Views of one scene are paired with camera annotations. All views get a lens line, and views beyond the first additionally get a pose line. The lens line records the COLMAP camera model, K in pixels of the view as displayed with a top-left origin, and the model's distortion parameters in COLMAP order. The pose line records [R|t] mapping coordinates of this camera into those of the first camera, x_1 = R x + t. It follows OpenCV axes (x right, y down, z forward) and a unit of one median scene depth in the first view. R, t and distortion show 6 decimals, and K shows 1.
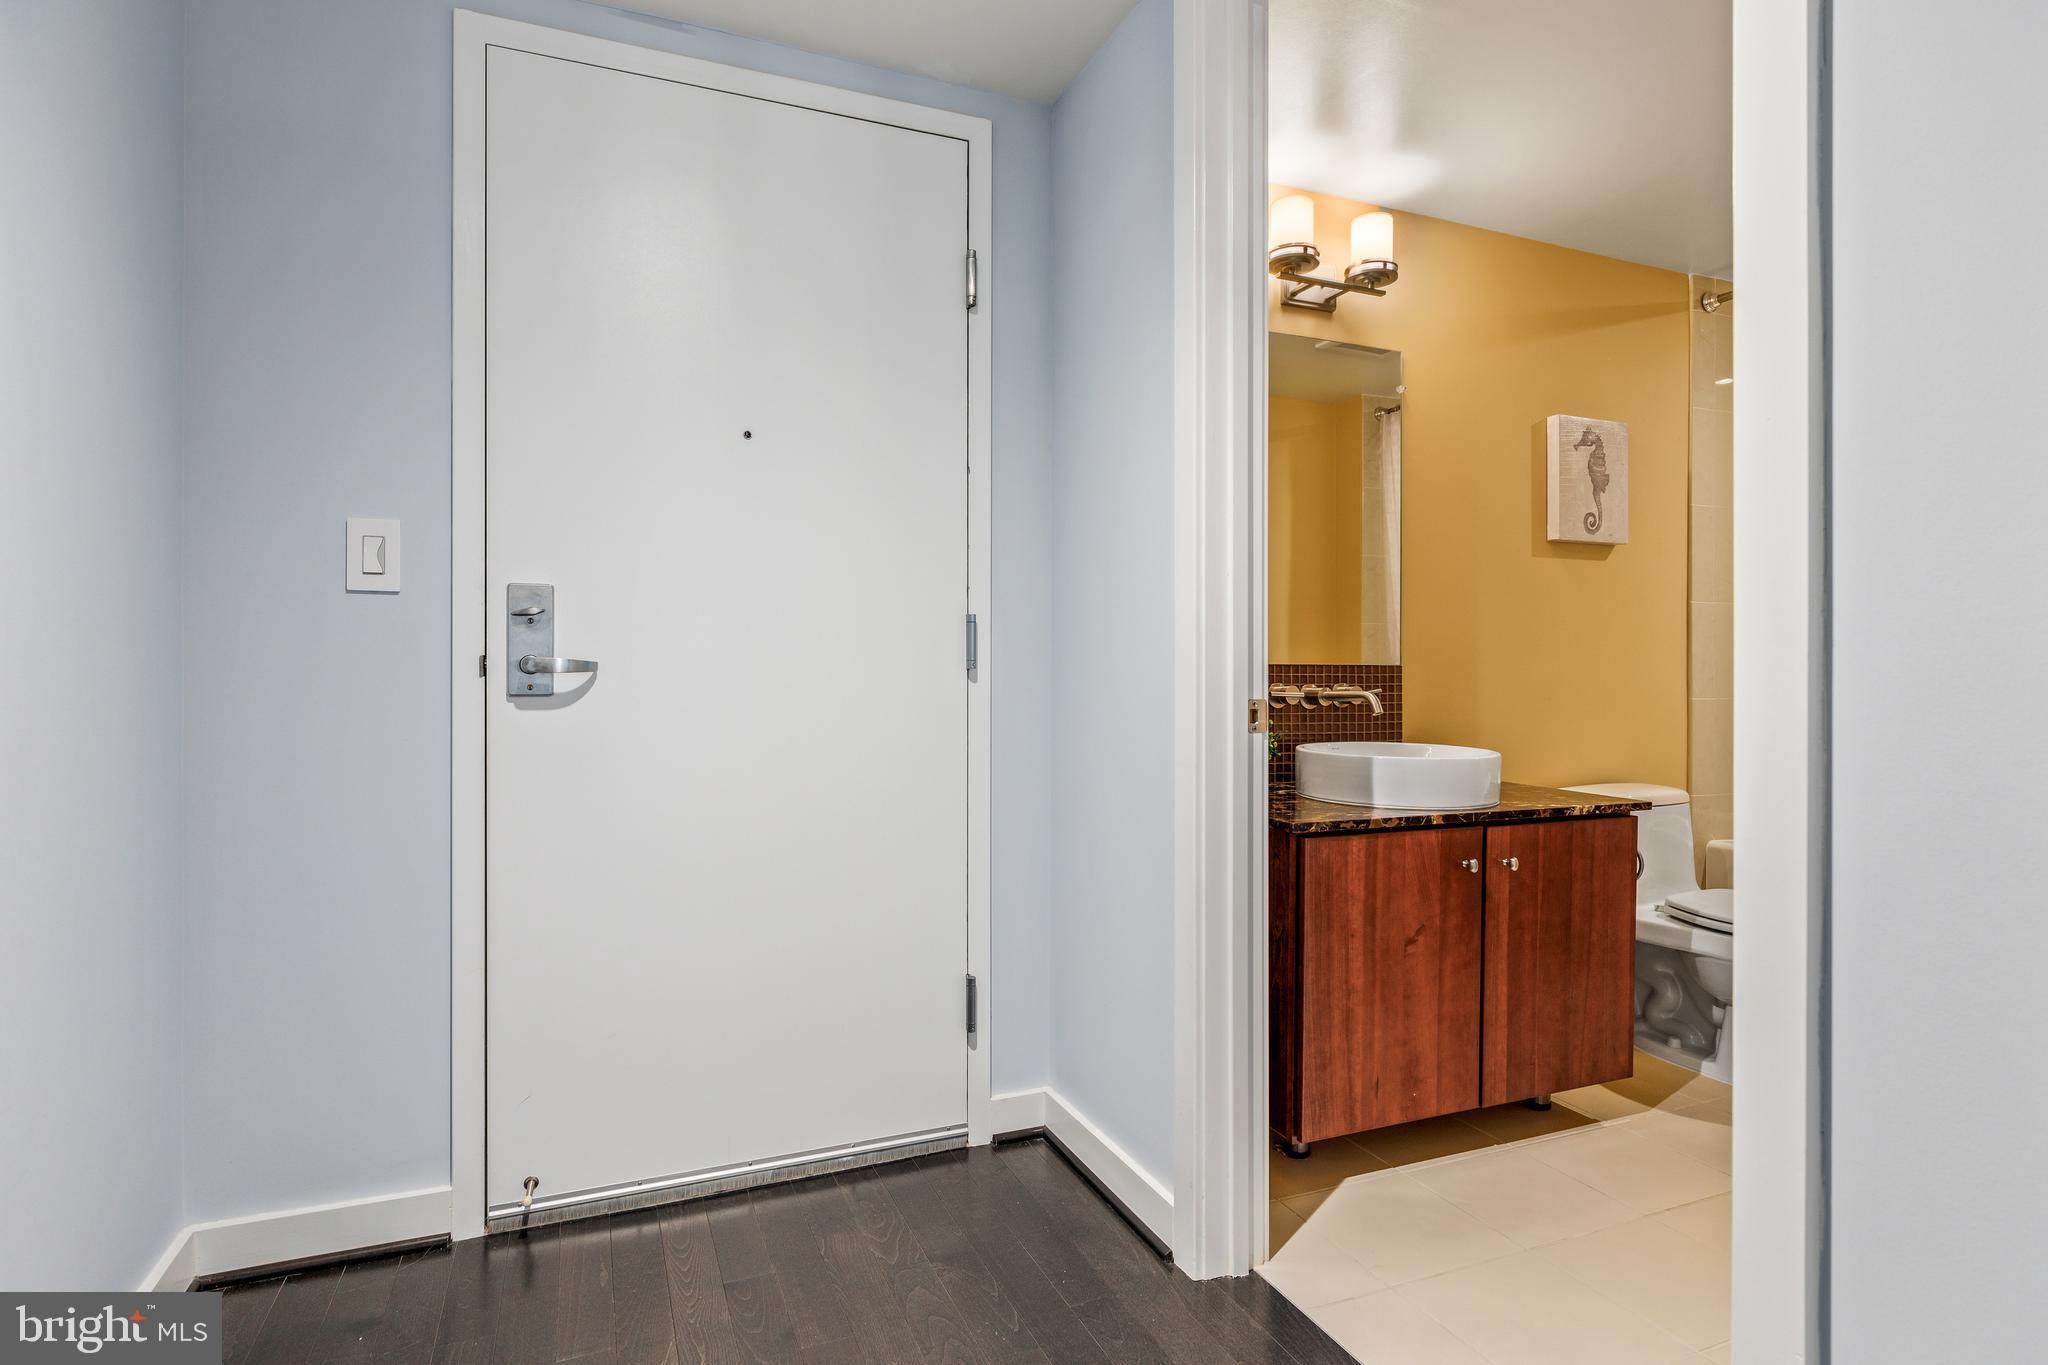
lens RADIAL K [[1063.5, 0, 1024.0], [0, 1063.5, 682.5], [0, 0, 1]] dist [0.003095, 0.000073]
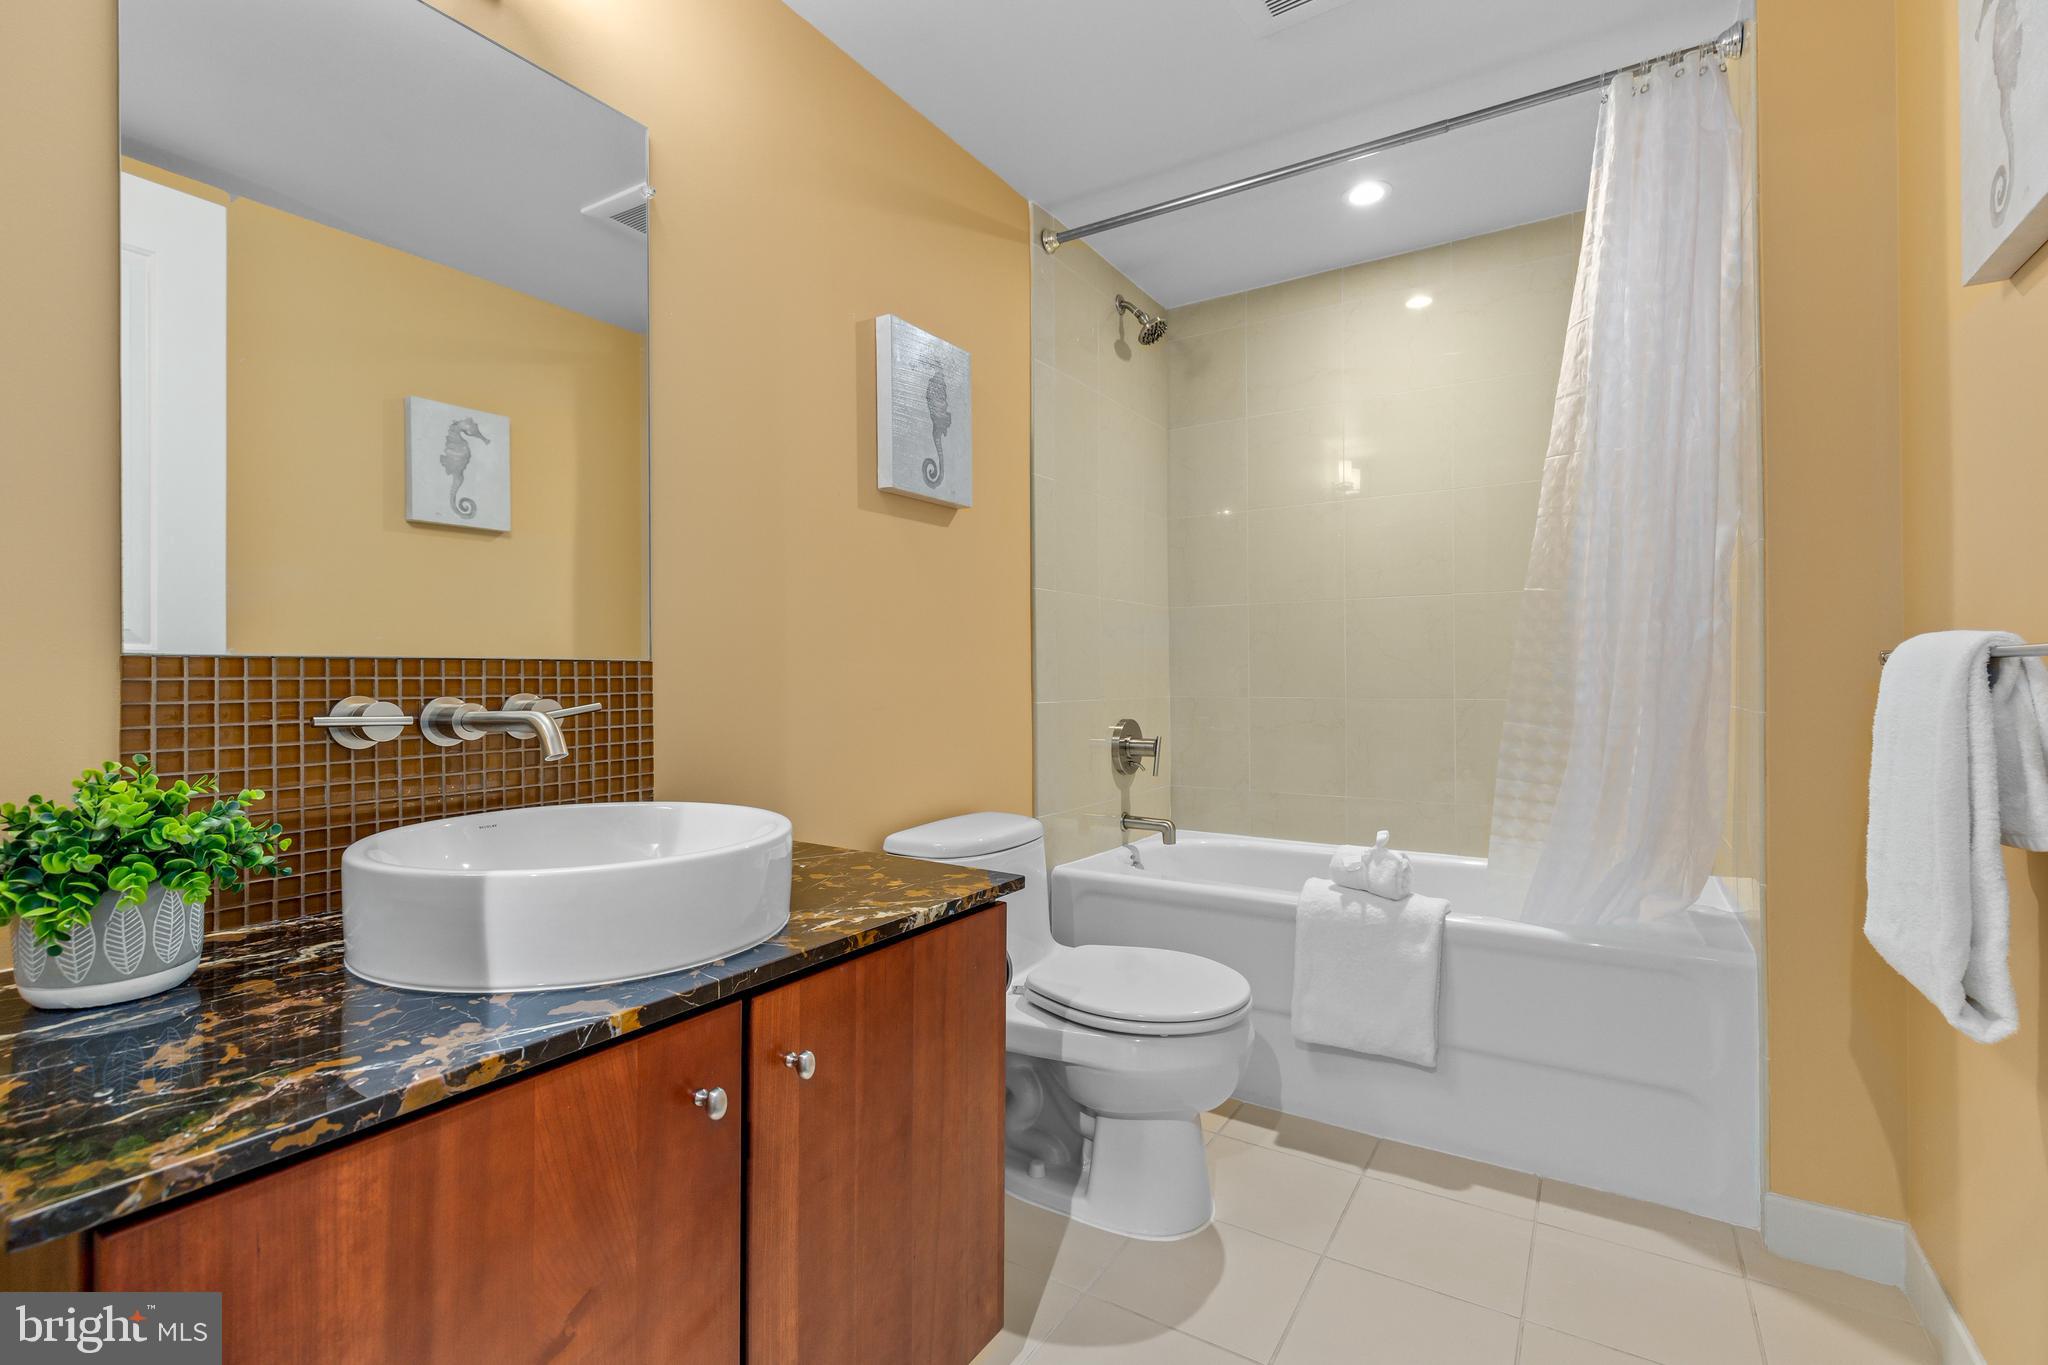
lens RADIAL K [[921.2, 0, 1018.4], [0, 921.2, 678.1], [0, 0, 1]] dist [0.002692, 0.000053]
pose [[0.829565, -0.007173, 0.558364, 0.288379], [0.008758, 0.999962, -0.000166, -0.005478], [-0.558341, 0.005028, 0.829596, 0.559884]]
